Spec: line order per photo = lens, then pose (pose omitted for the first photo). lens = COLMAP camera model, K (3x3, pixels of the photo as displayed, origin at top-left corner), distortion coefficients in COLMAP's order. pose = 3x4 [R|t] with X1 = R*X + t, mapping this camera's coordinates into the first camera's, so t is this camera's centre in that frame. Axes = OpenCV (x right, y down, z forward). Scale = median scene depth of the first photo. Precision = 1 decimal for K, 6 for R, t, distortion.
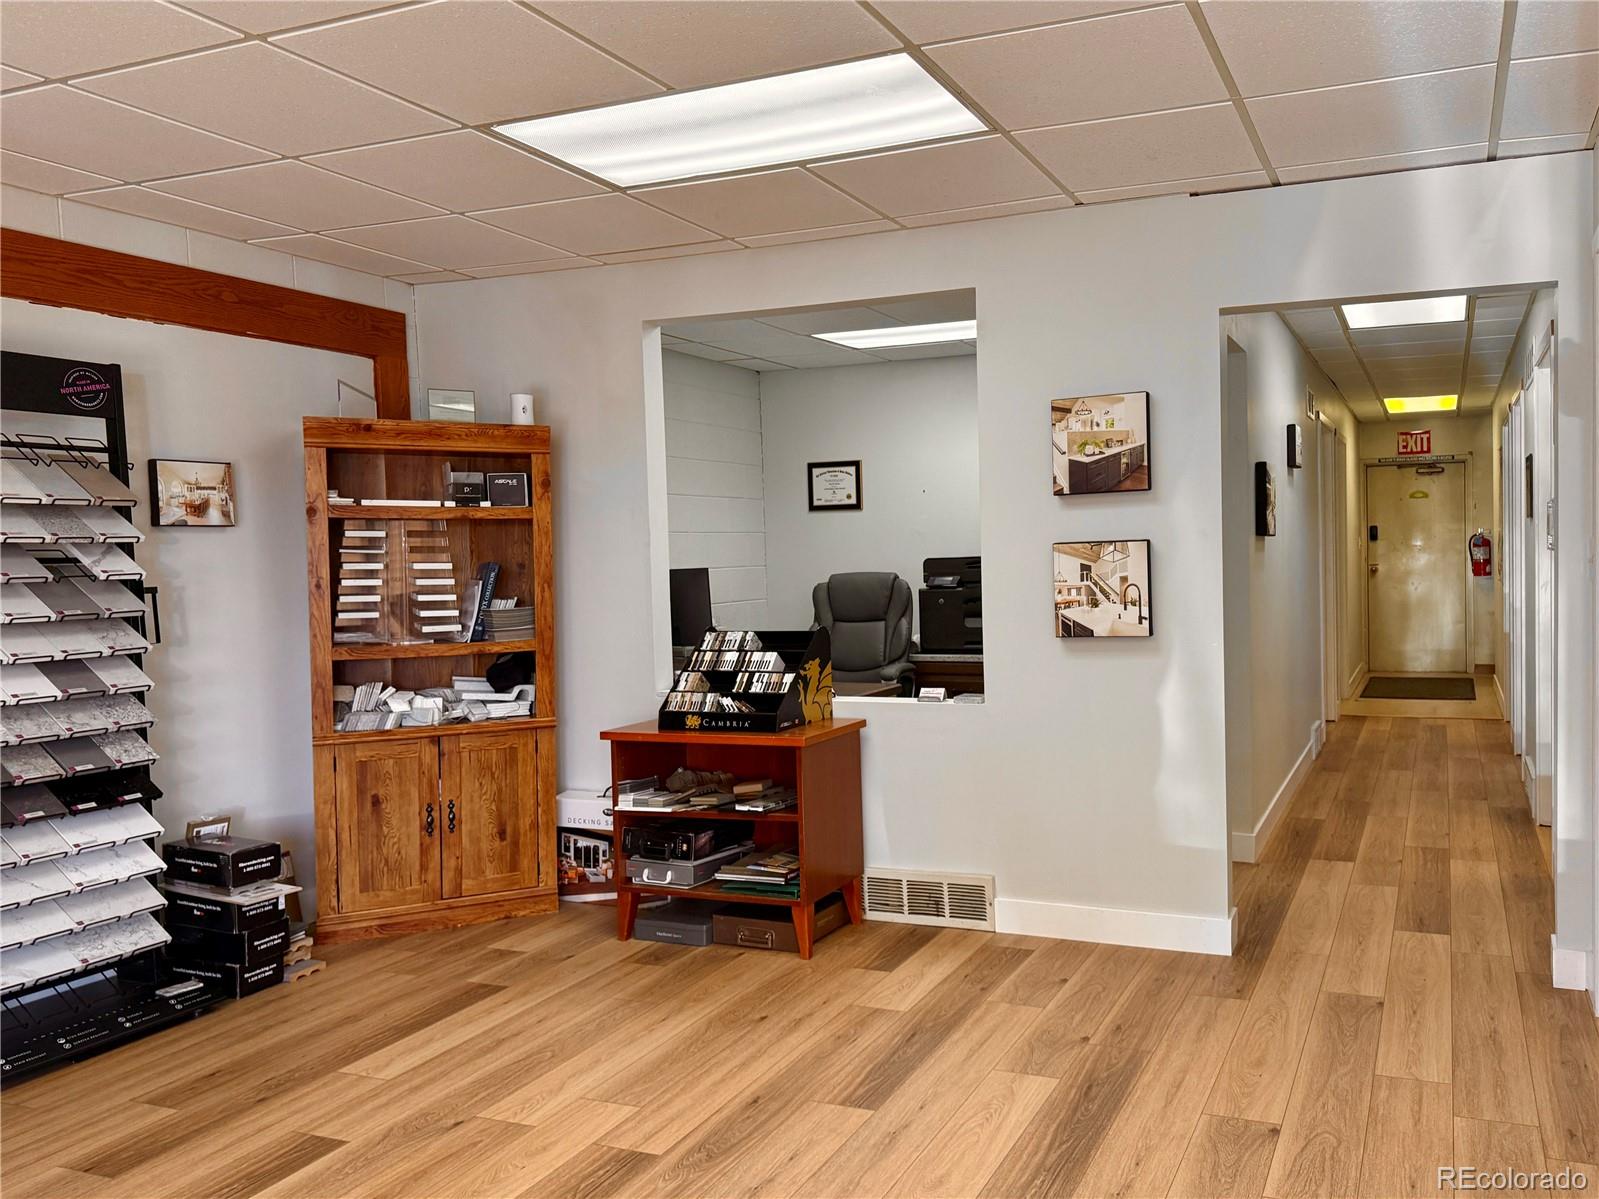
lens RADIAL K [[1287.0, 0, 911.8], [0, 1287.0, 604.9], [0, 0, 1]] dist [0.166681, -0.186891]
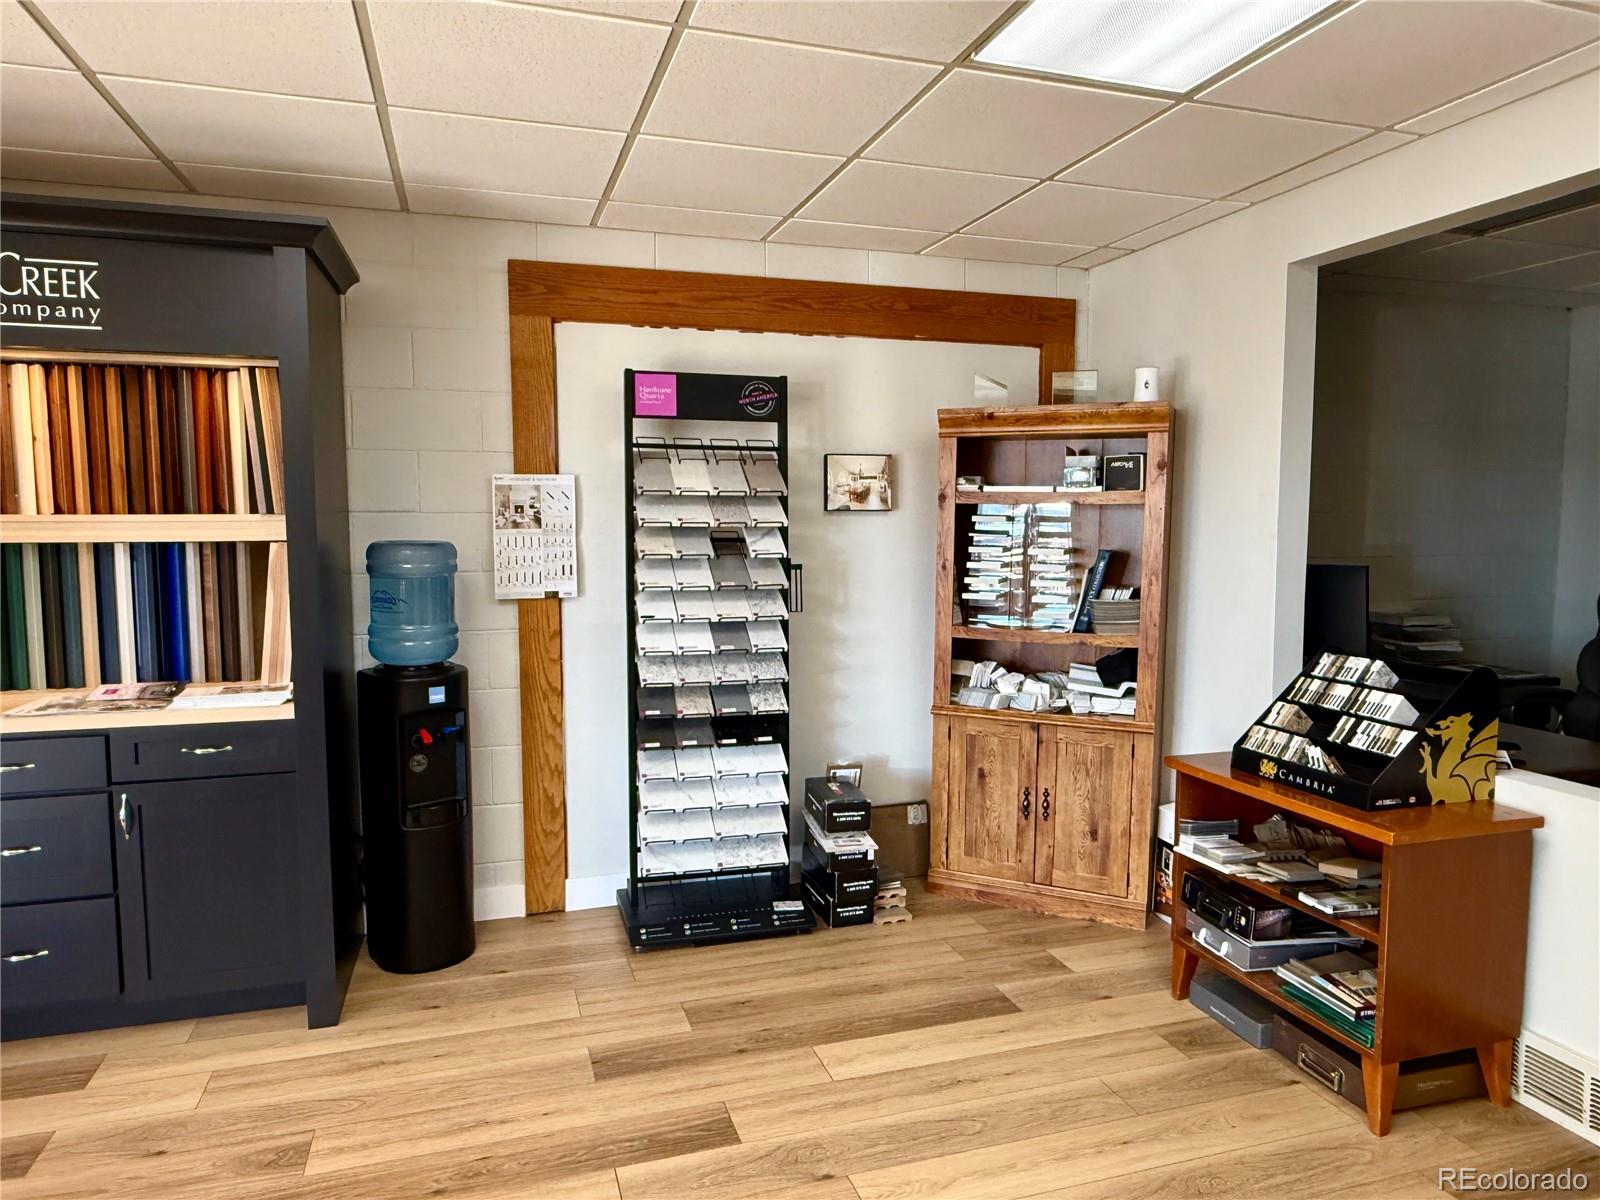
lens RADIAL K [[1017.6, 0, 800.0], [0, 1017.6, 600.0], [0, 0, 1]] dist [-0.002333, -0.000355]
pose [[0.643913, 0.086029, -0.760246, 0.108033], [-0.045461, 0.996205, 0.074225, -0.044625], [0.763747, -0.013233, 0.645380, 0.382314]]
